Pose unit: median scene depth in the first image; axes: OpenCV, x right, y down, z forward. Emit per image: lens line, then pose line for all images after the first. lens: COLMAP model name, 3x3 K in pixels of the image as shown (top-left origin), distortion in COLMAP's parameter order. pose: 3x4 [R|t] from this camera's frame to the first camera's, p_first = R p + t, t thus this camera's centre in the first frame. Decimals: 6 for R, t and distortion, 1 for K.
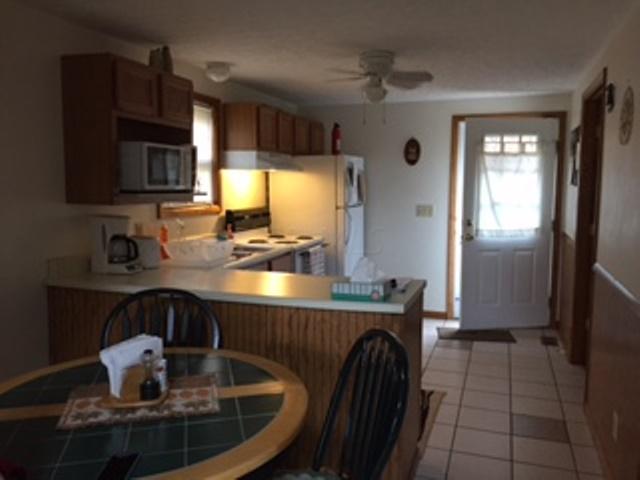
lens RADIAL K [[553.8, 0, 318.6], [0, 553.8, 242.5], [0, 0, 1]] dist [0.060763, -0.063039]
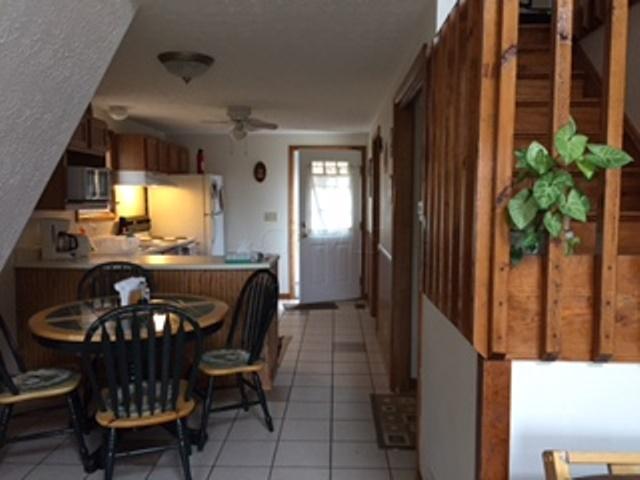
lens RADIAL K [[553.8, 0, 318.9], [0, 553.8, 241.1], [0, 0, 1]] dist [0.060763, -0.063039]
pose [[0.957467, -0.026301, 0.287342, -0.094797], [0.034565, 0.999121, -0.023725, 0.042095], [-0.286465, 0.032648, 0.957534, -0.345869]]
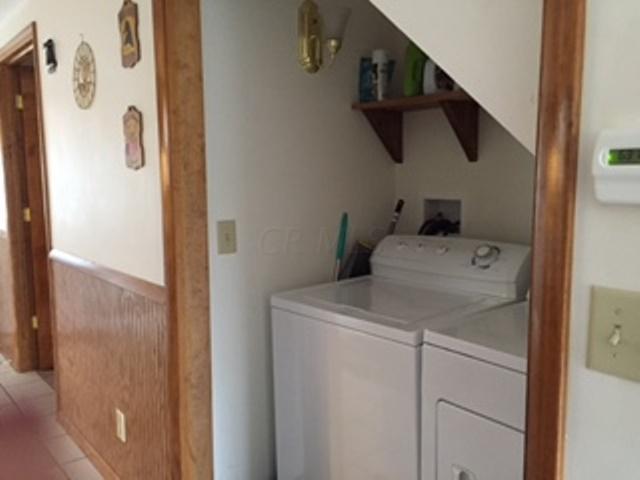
lens RADIAL K [[553.8, 0, 320.4], [0, 553.8, 241.6], [0, 0, 1]] dist [0.060763, -0.063039]
pose [[0.519980, -0.110112, 0.847051, -0.015250], [0.101357, 0.992604, 0.066813, 0.005388], [-0.848143, 0.051113, 0.527295, 0.140504]]
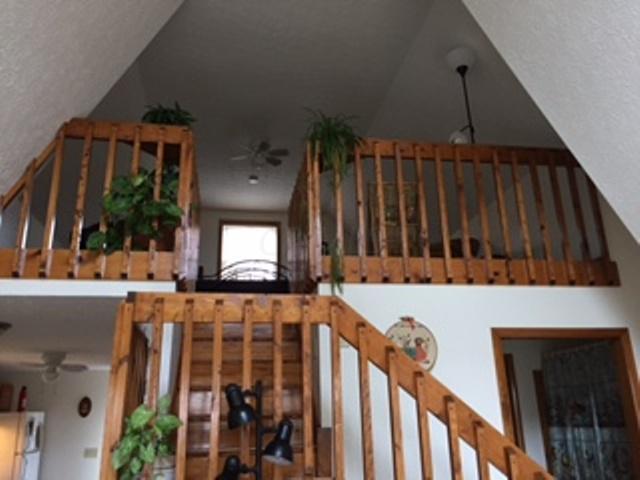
lens RADIAL K [[553.8, 0, 320.0], [0, 553.8, 239.2], [0, 0, 1]] dist [0.060763, -0.063039]
pose [[0.880159, 0.120656, 0.459087, -0.005342], [0.079300, 0.916188, -0.392824, 0.054439], [-0.468007, 0.382153, 0.796824, -0.633694]]
